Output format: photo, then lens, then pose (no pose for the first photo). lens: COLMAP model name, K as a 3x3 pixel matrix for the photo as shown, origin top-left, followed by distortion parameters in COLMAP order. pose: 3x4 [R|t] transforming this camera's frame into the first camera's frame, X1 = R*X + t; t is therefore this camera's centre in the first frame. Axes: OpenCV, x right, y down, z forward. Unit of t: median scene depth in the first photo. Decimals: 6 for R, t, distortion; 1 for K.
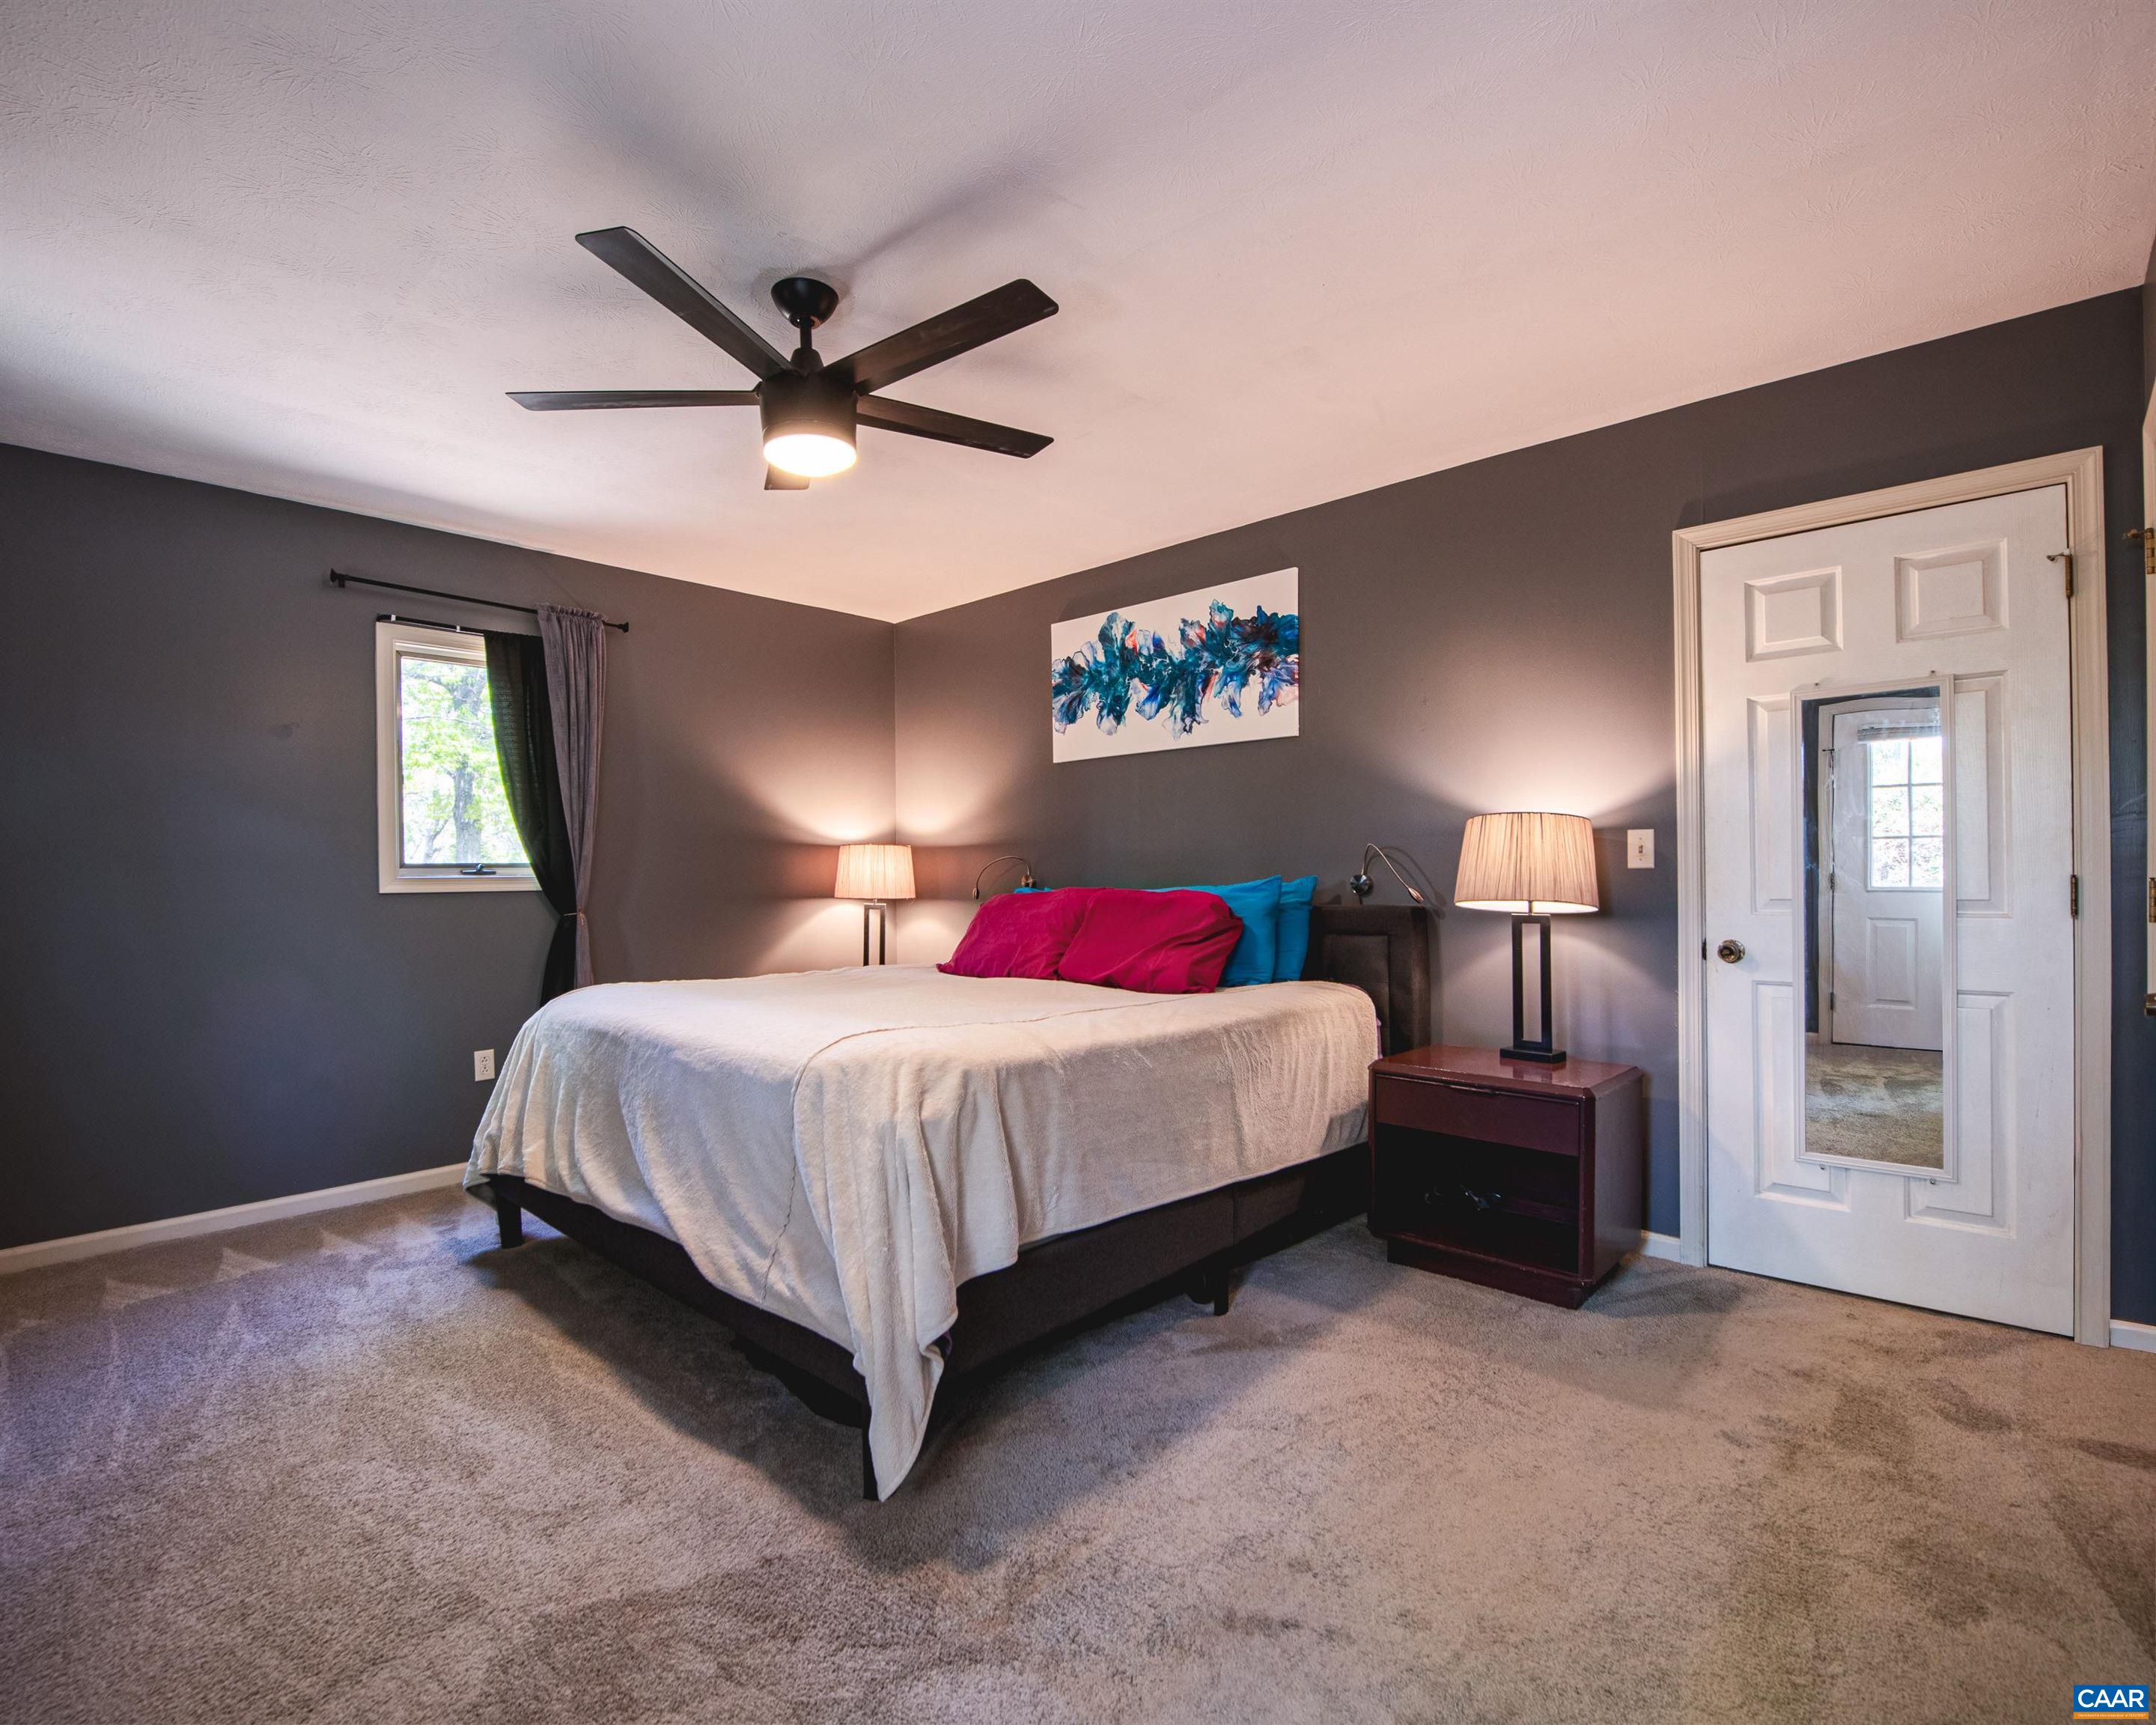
lens RADIAL K [[1040.9, 0, 1051.4], [0, 1040.9, 877.1], [0, 0, 1]] dist [-0.013775, -0.002112]
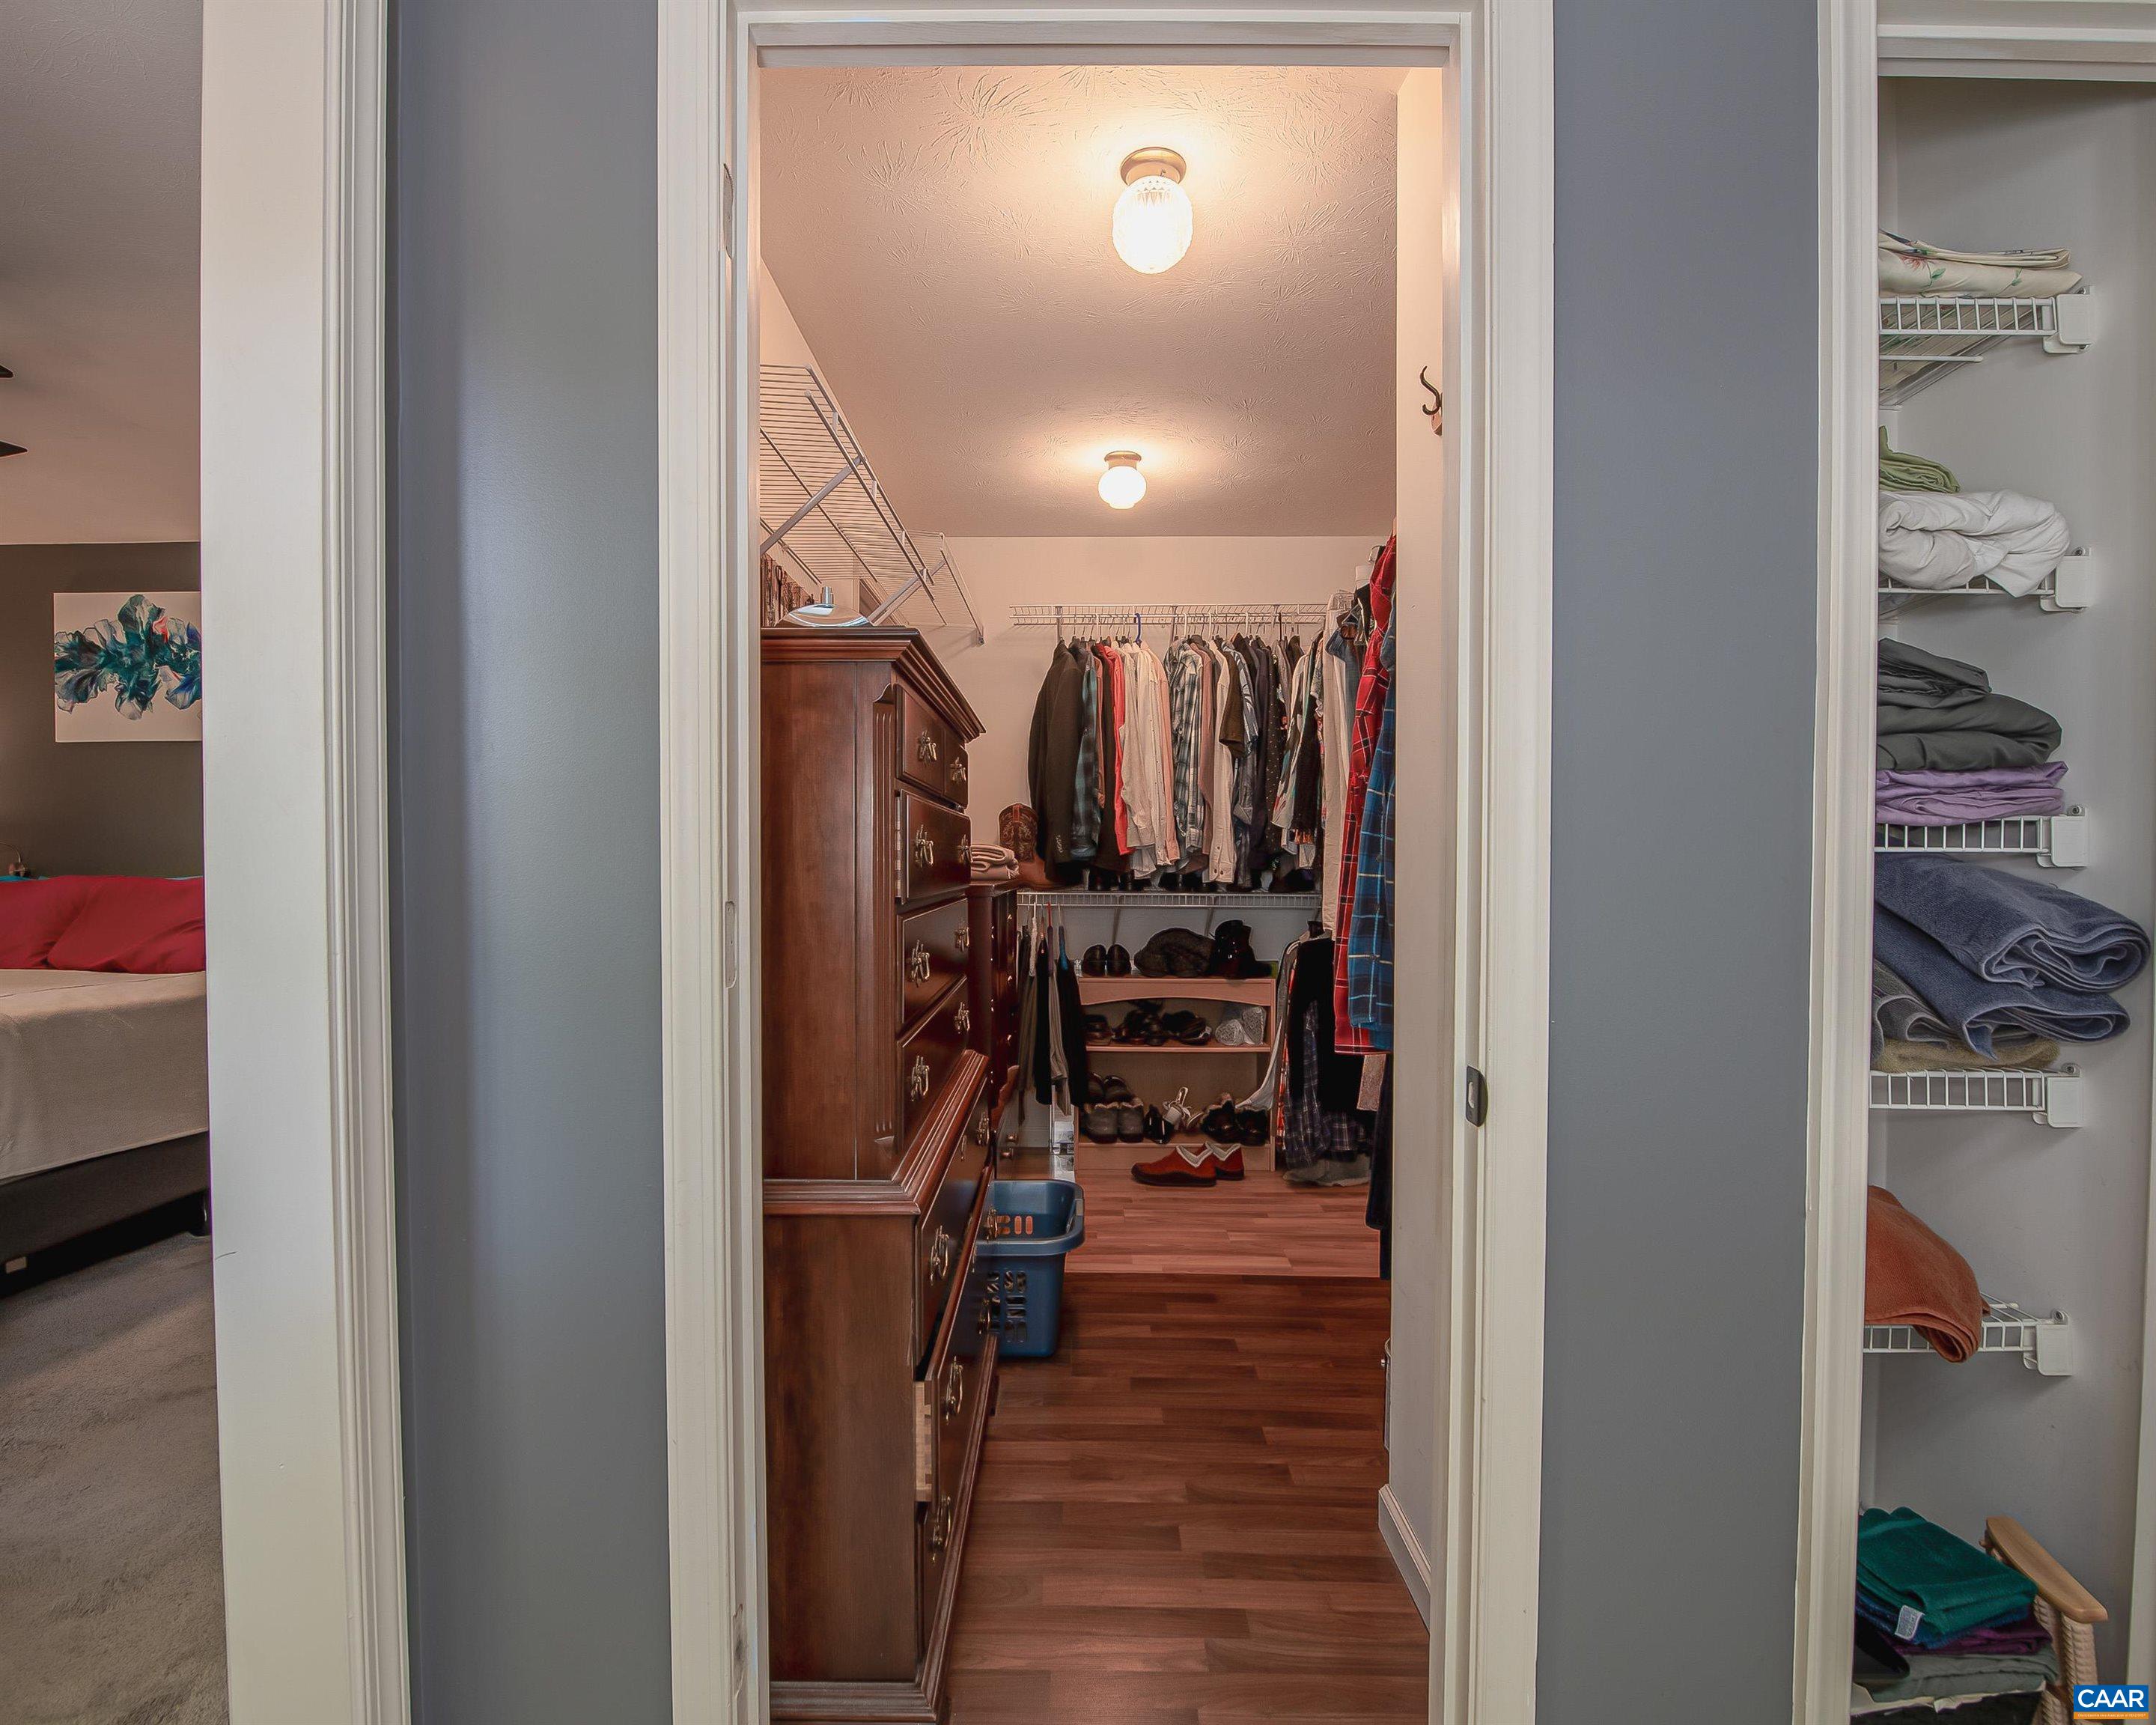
lens RADIAL K [[1040.9, 0, 1051.4], [0, 1040.9, 877.1], [0, 0, 1]] dist [-0.013775, -0.002112]
pose [[0.737372, 0.003862, 0.675476, 0.042427], [-0.008917, 0.999952, 0.004017, -0.001147], [-0.675429, -0.008985, 0.737371, -0.293544]]
